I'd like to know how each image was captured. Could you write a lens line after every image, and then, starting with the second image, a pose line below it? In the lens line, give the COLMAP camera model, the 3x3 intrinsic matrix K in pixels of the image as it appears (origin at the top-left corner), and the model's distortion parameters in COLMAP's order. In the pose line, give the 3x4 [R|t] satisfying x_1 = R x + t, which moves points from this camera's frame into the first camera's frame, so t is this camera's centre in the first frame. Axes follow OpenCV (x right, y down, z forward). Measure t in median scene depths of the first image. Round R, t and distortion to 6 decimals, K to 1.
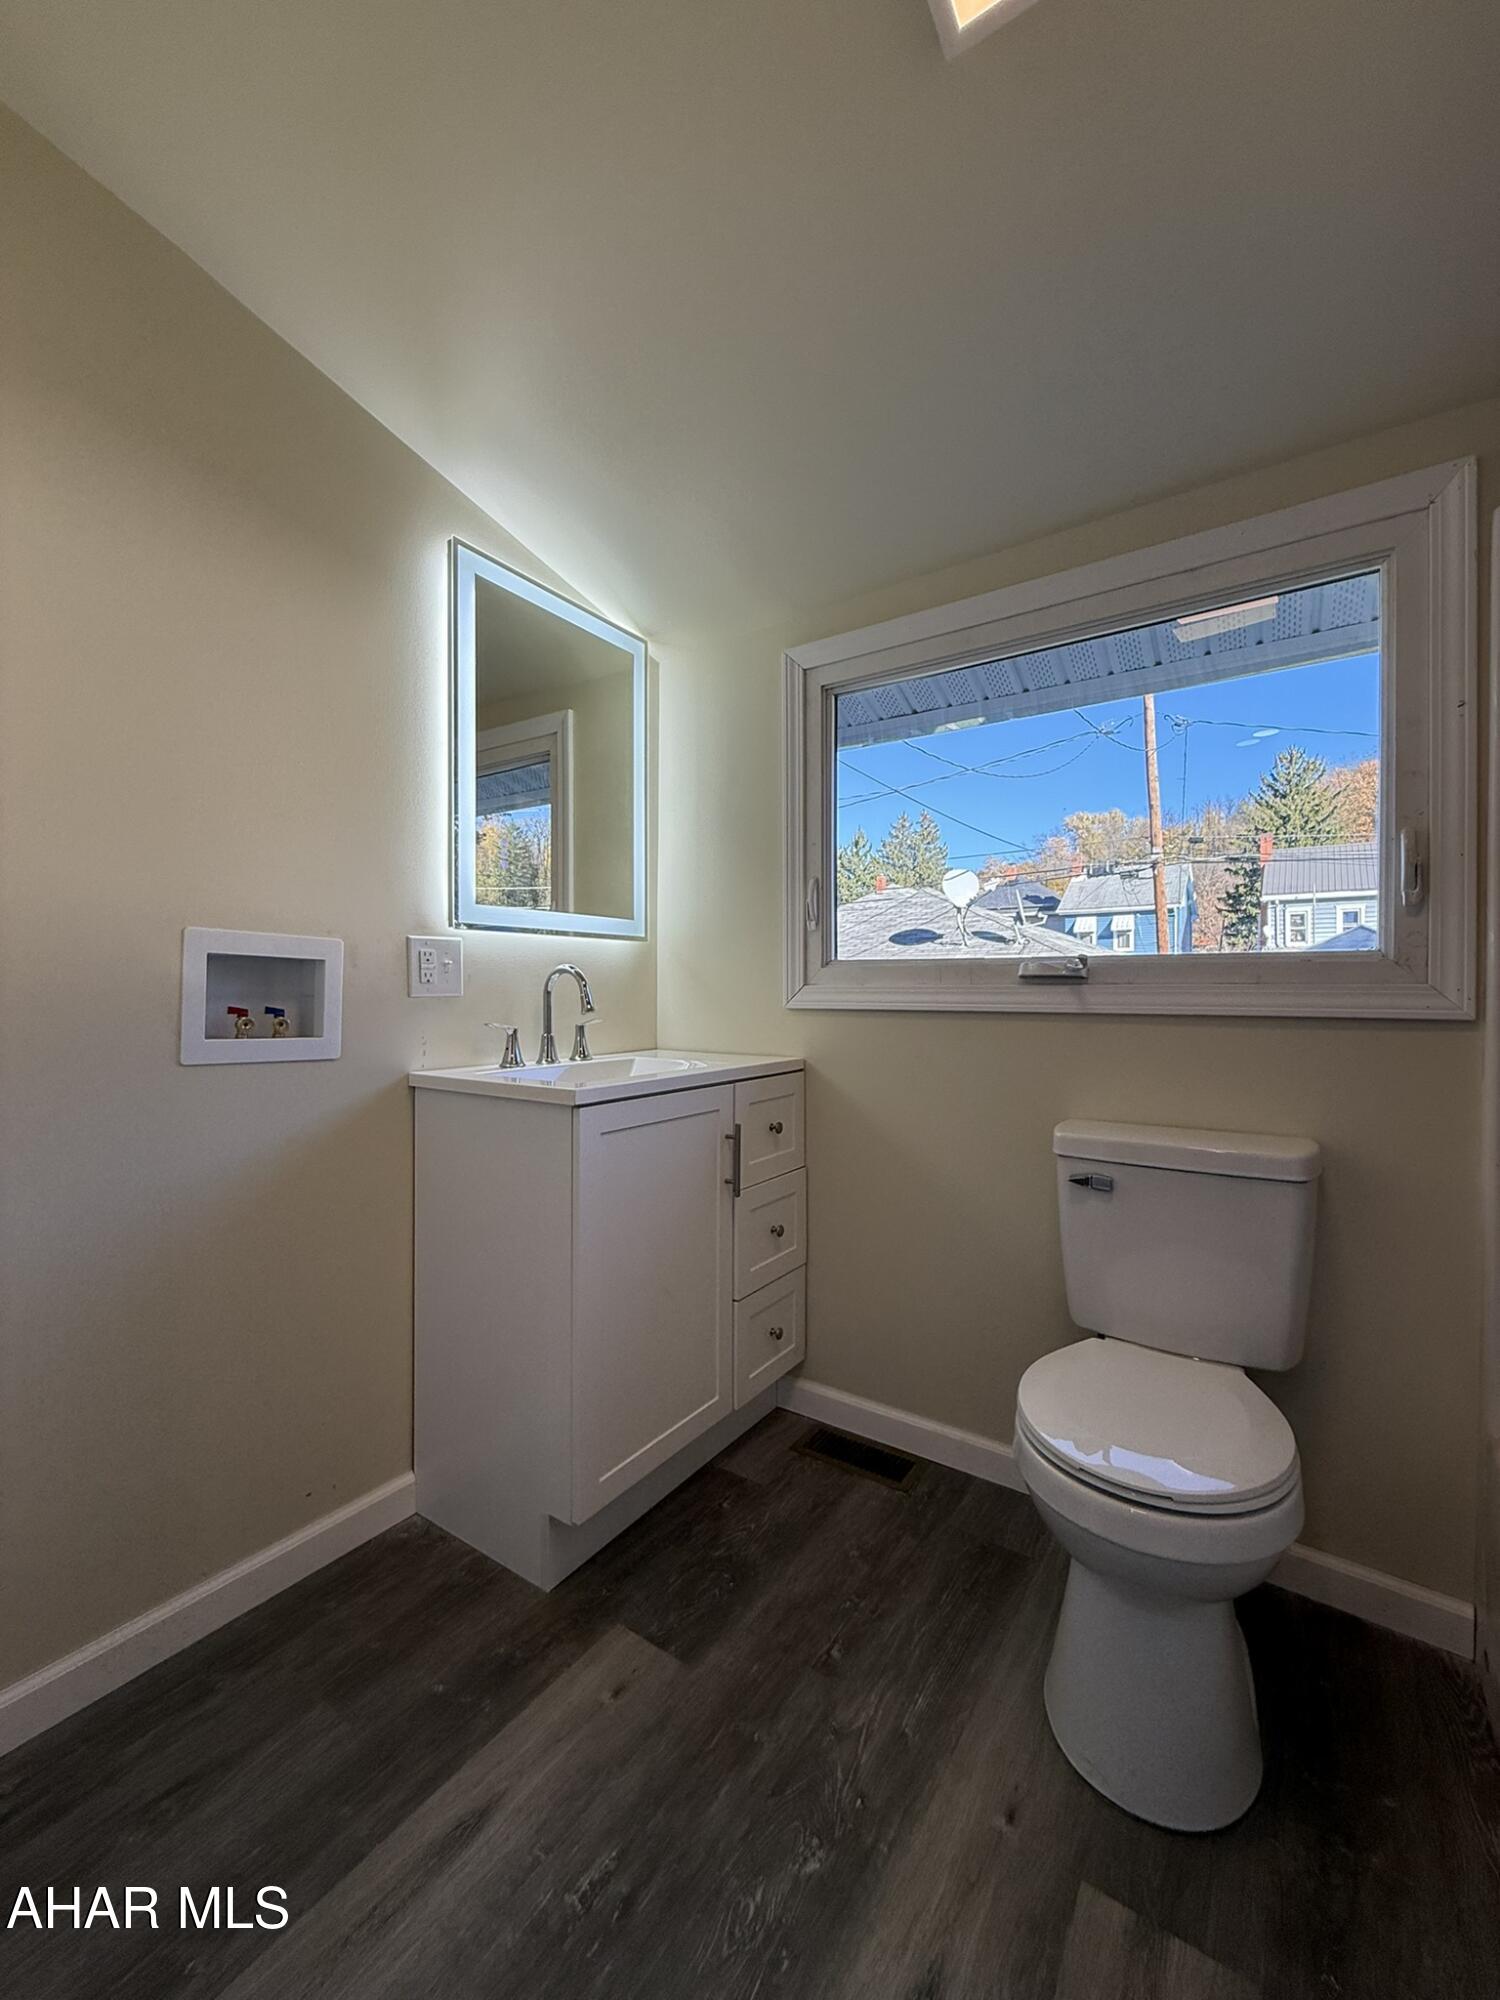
lens RADIAL K [[796.1, 0, 752.2], [0, 796.1, 992.9], [0, 0, 1]] dist [-0.000026, -0.000196]
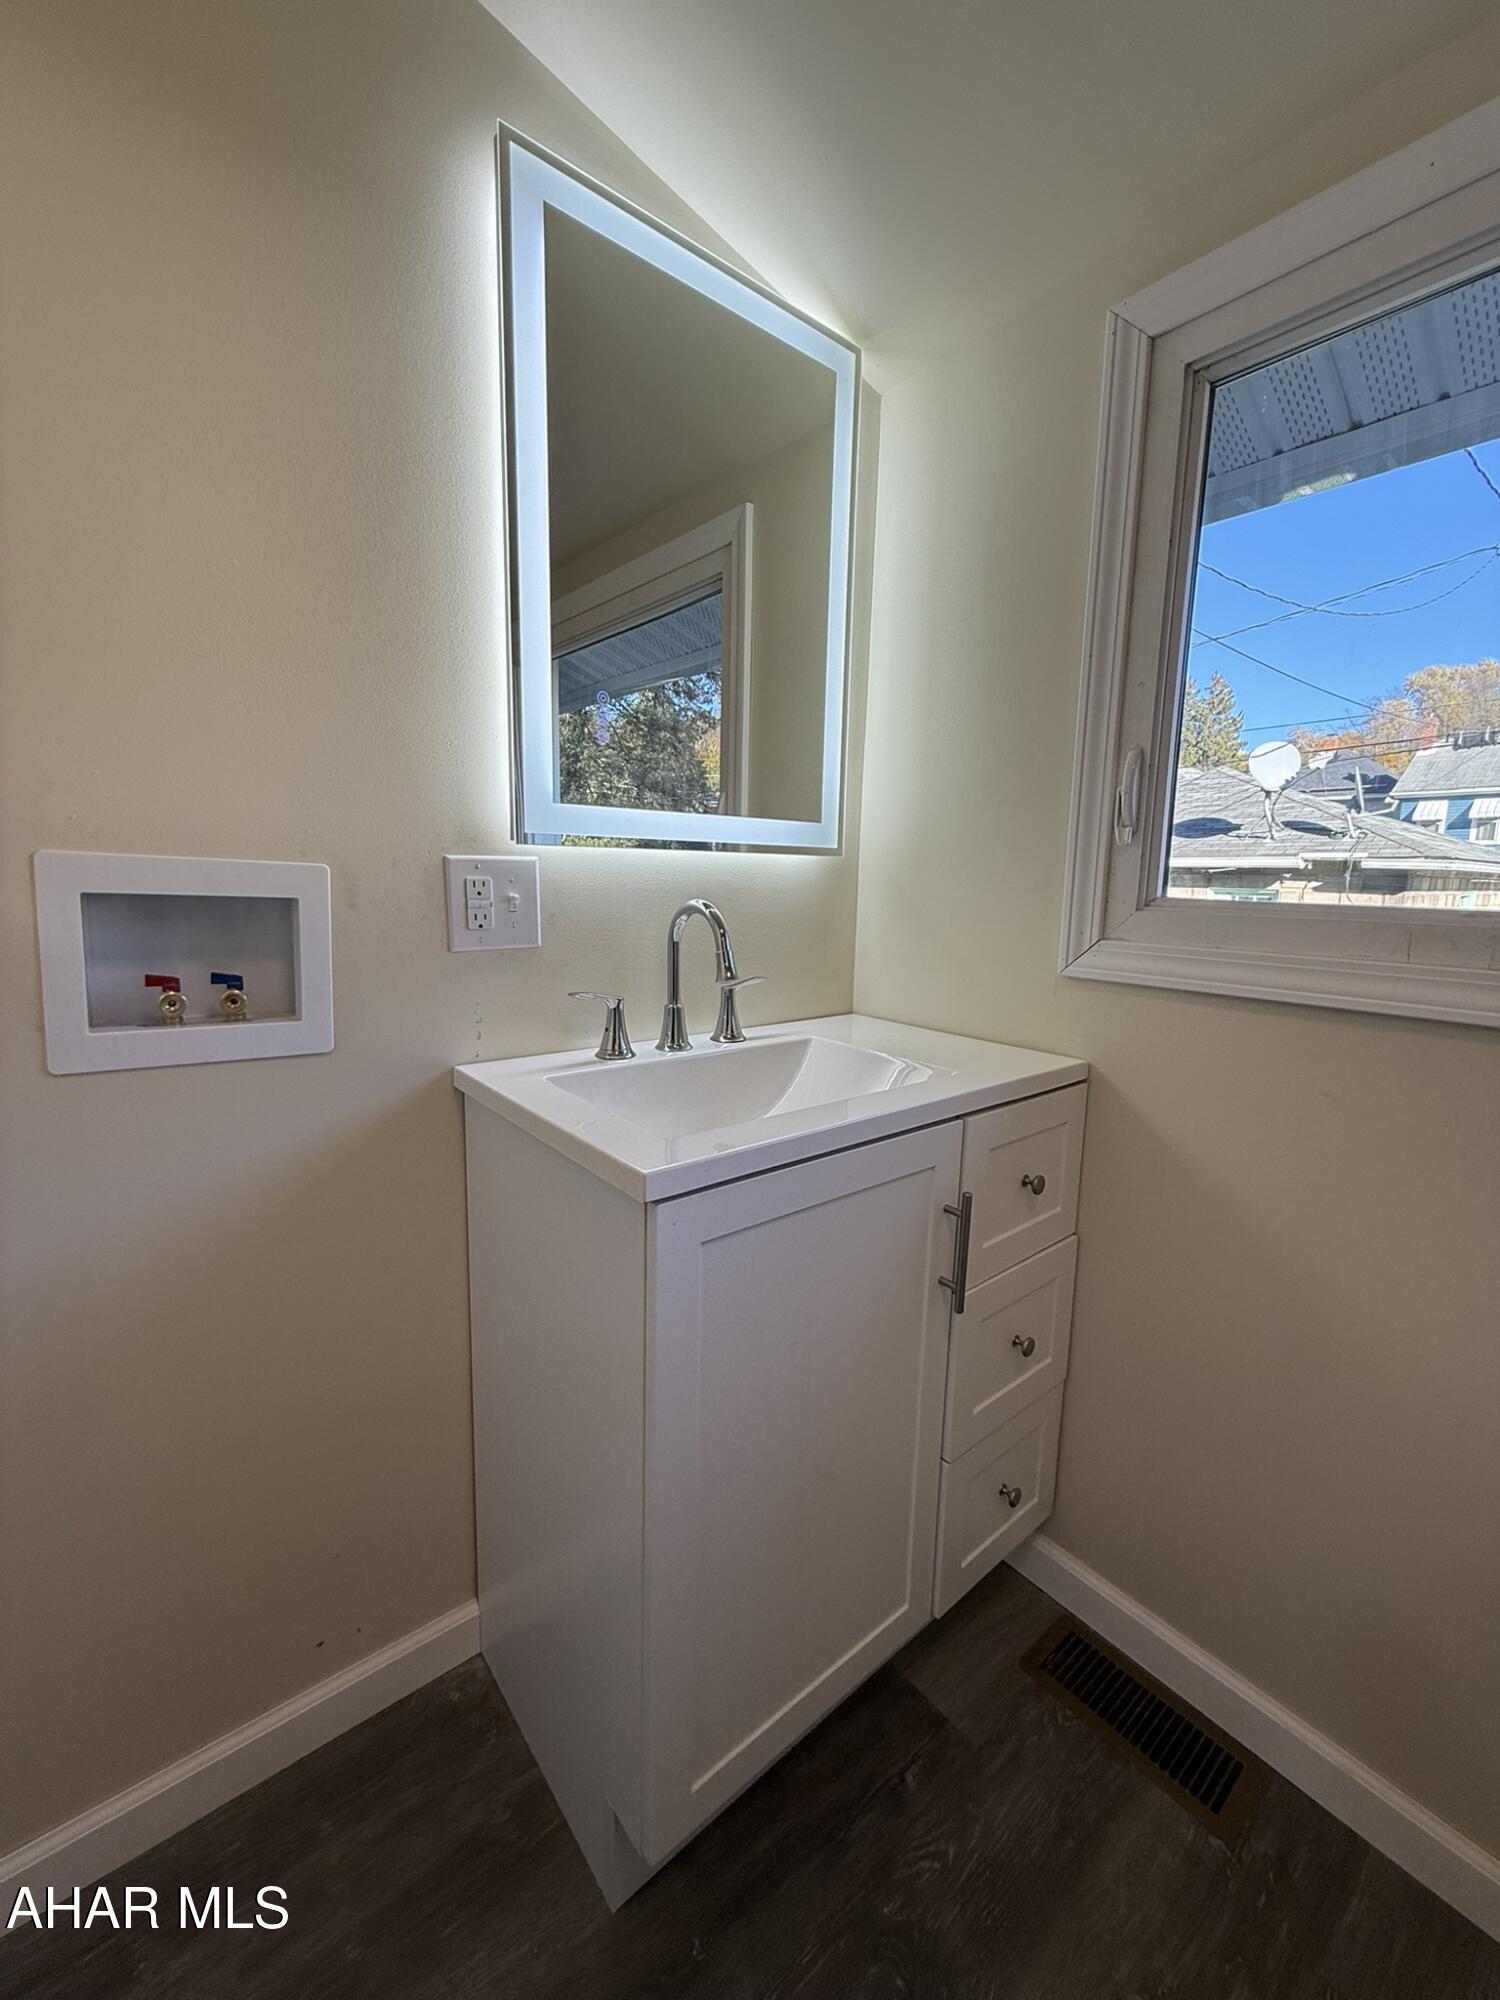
lens RADIAL K [[796.1, 0, 749.0], [0, 796.1, 991.5], [0, 0, 1]] dist [-0.000026, -0.000196]
pose [[0.956963, 0.062033, -0.283501, -0.013873], [-0.022560, 0.989833, 0.140437, -0.051607], [0.289330, -0.127997, 0.948633, 0.400200]]
